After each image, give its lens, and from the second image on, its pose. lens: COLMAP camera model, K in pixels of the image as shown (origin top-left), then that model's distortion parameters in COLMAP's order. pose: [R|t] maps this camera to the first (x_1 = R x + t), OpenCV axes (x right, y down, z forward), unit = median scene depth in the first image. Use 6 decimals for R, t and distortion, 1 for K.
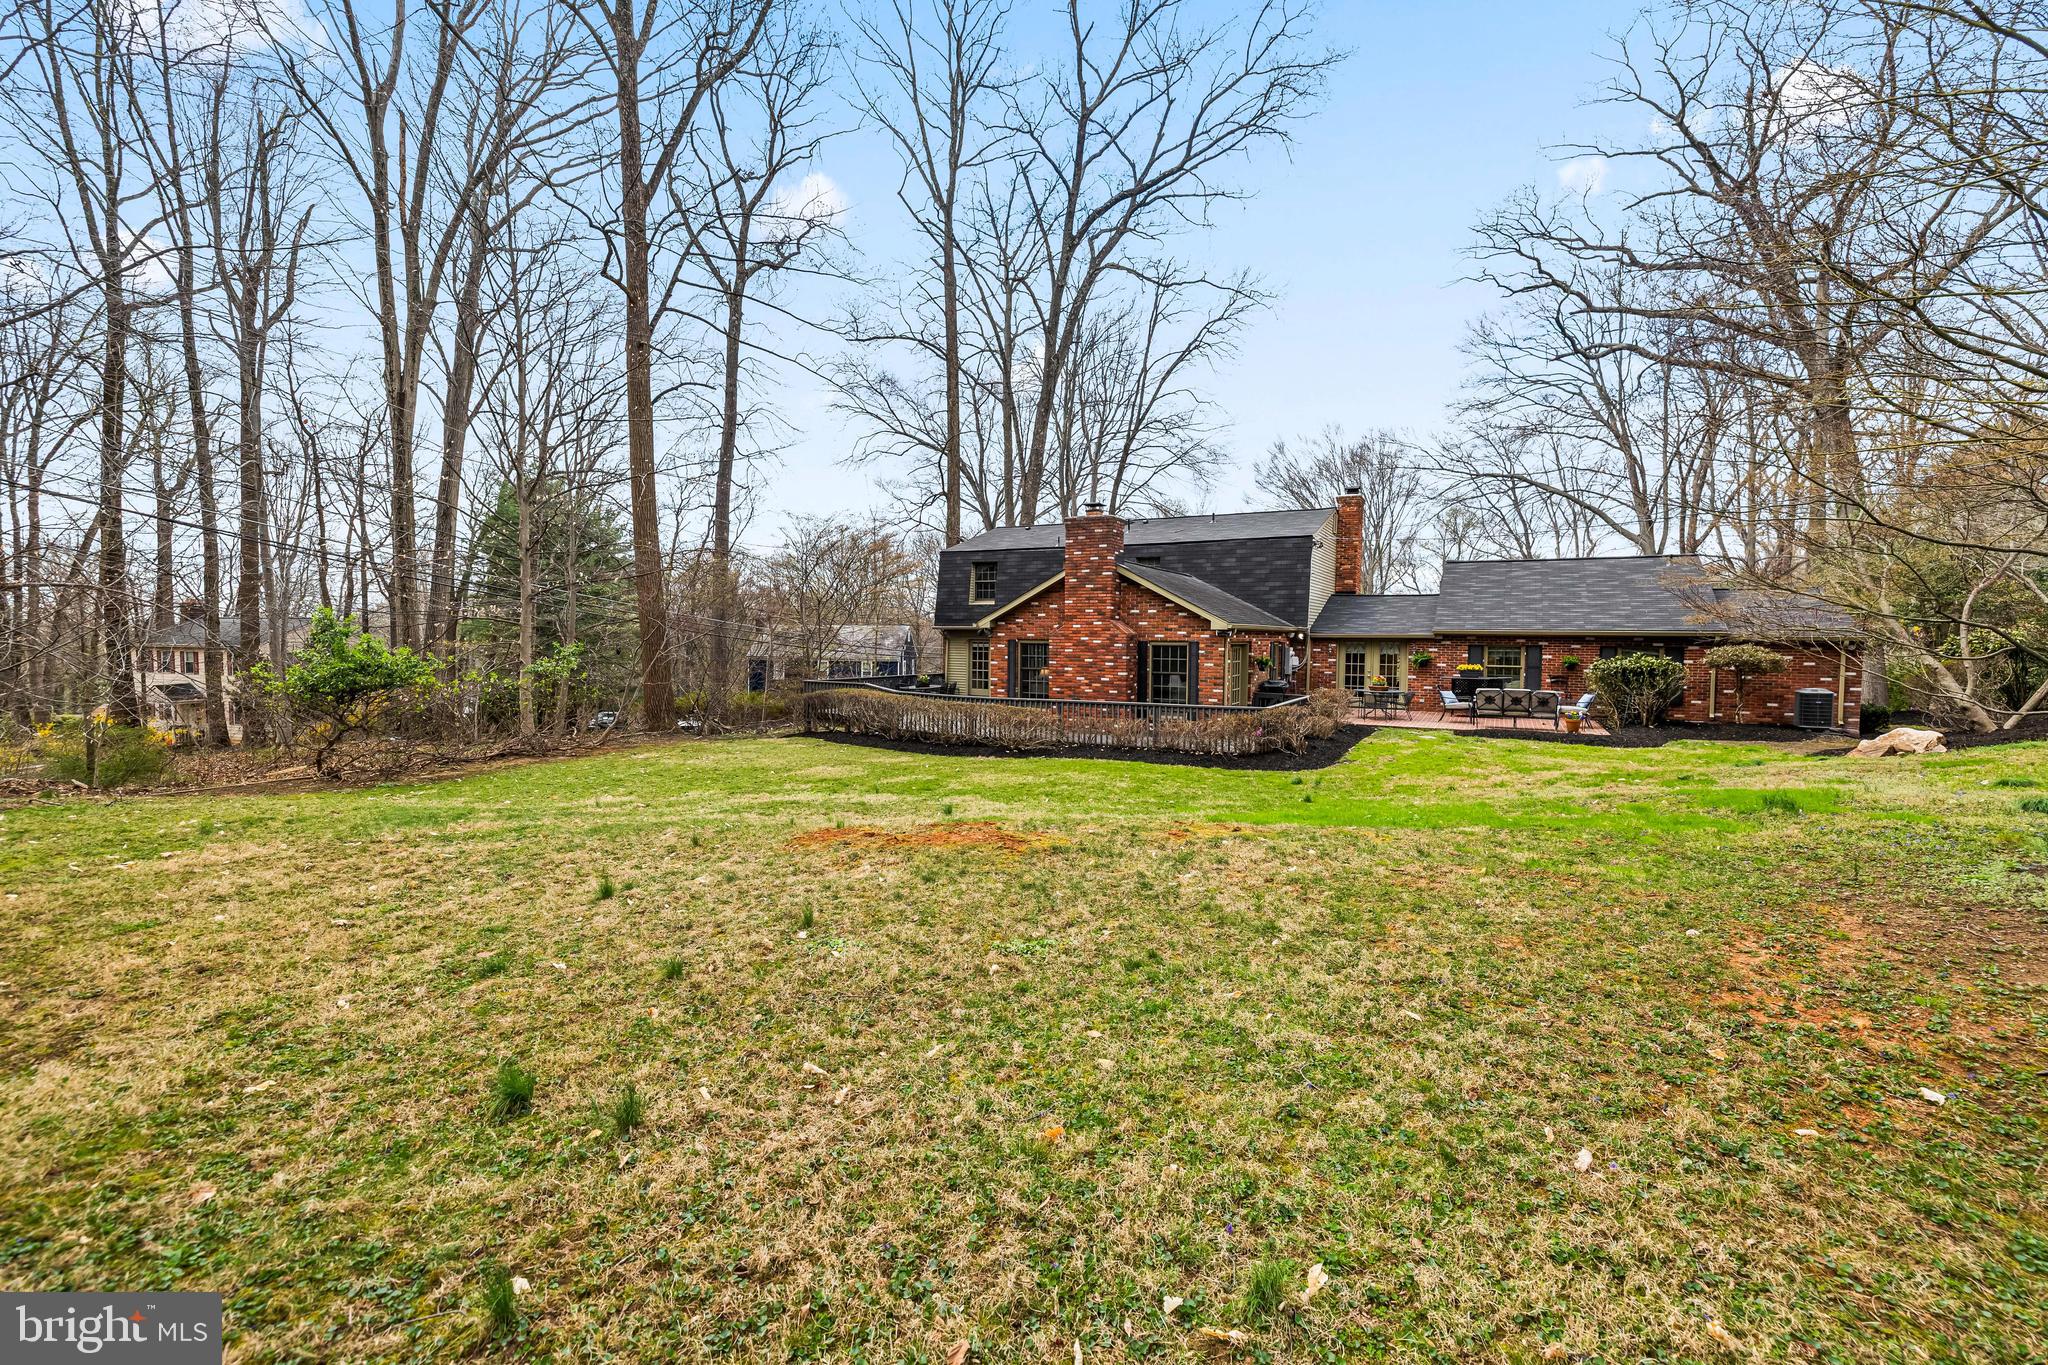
lens RADIAL K [[878.6, 0, 1015.5], [0, 878.6, 677.4], [0, 0, 1]] dist [0.008498, 0.000971]
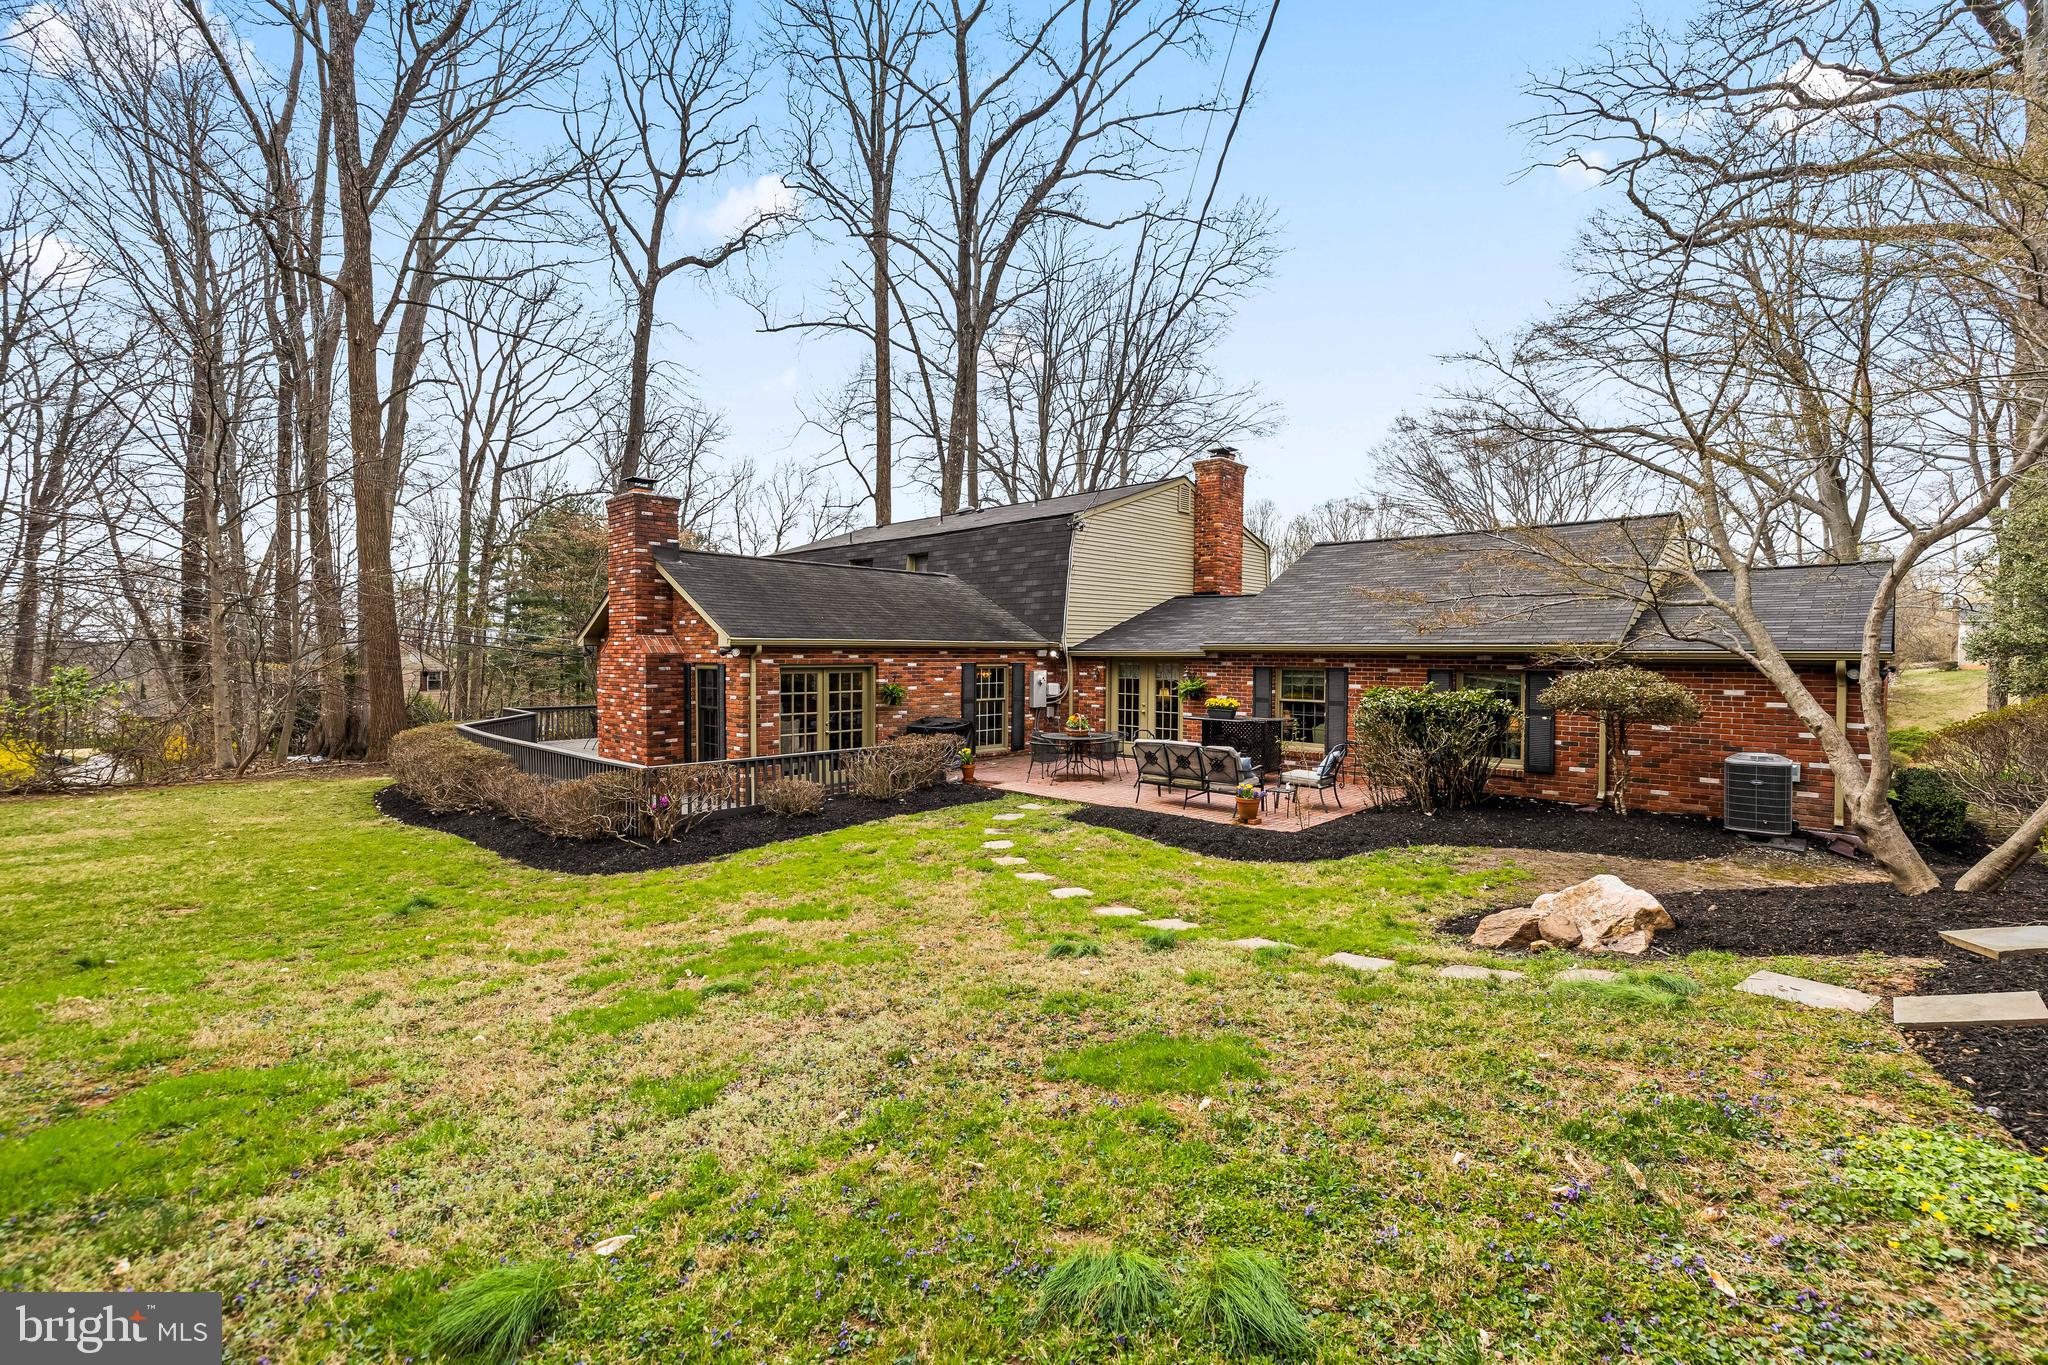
lens RADIAL K [[878.6, 0, 1031.0], [0, 878.6, 674.2], [0, 0, 1]] dist [0.008498, 0.000971]
pose [[0.965516, 0.001364, -0.260339, 0.490966], [-0.008034, 0.999666, -0.024558, -0.013330], [0.260218, 0.025803, 0.965205, 0.312338]]
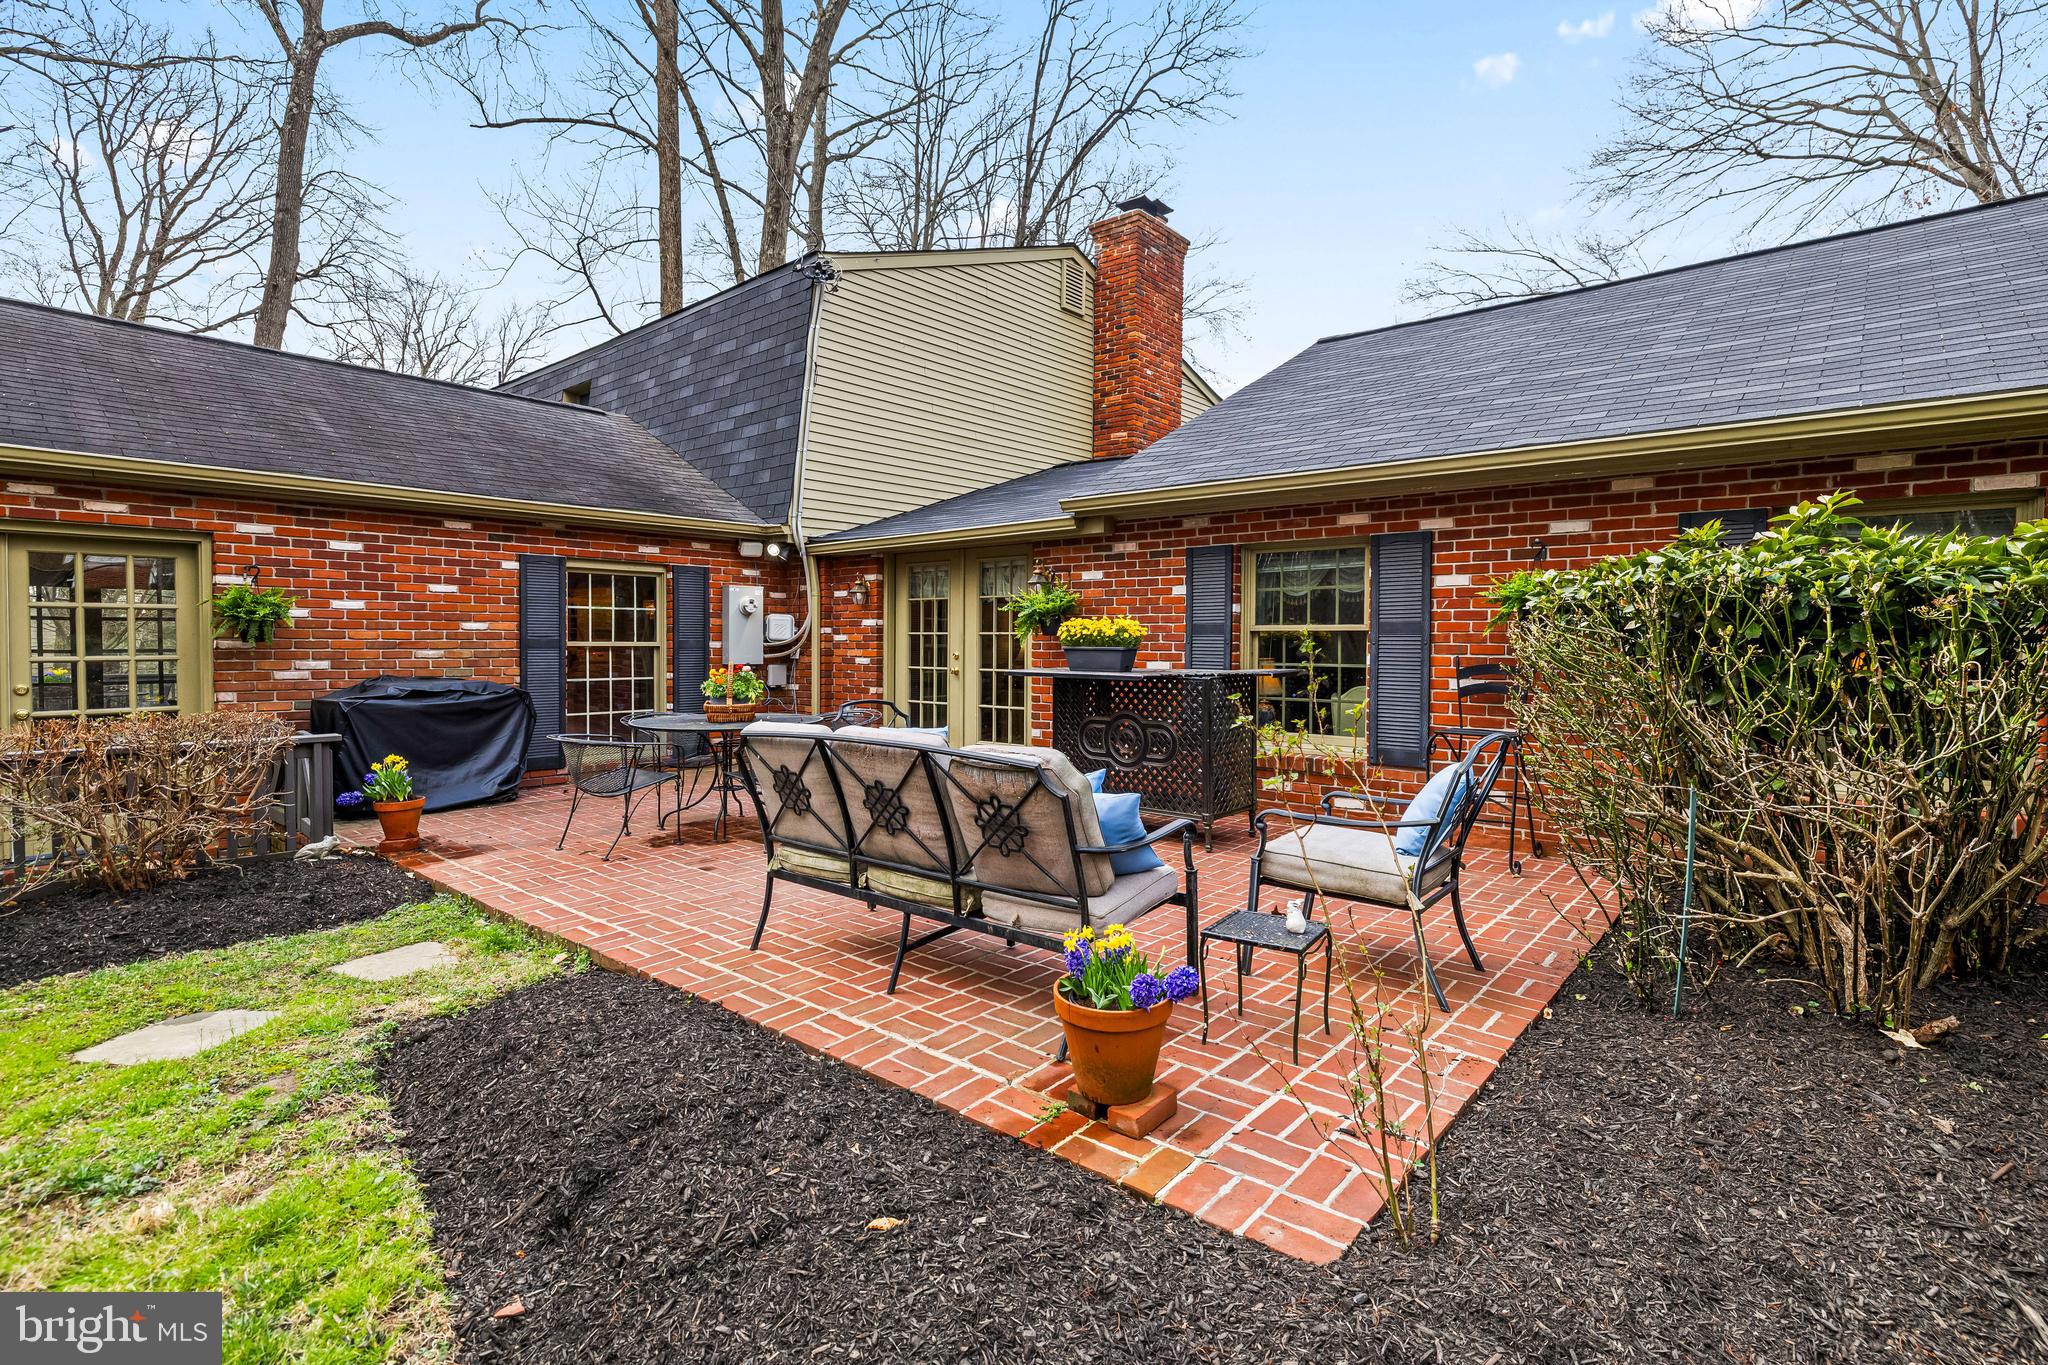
lens RADIAL K [[979.6, 0, 1034.5], [0, 979.6, 648.4], [0, 0, 1]] dist [0.008456, -0.000048]
pose [[0.980109, -0.004145, -0.198414, 0.493478], [-0.004479, 0.999065, -0.042996, 0.005278], [0.198407, 0.043030, 0.979175, 0.659644]]
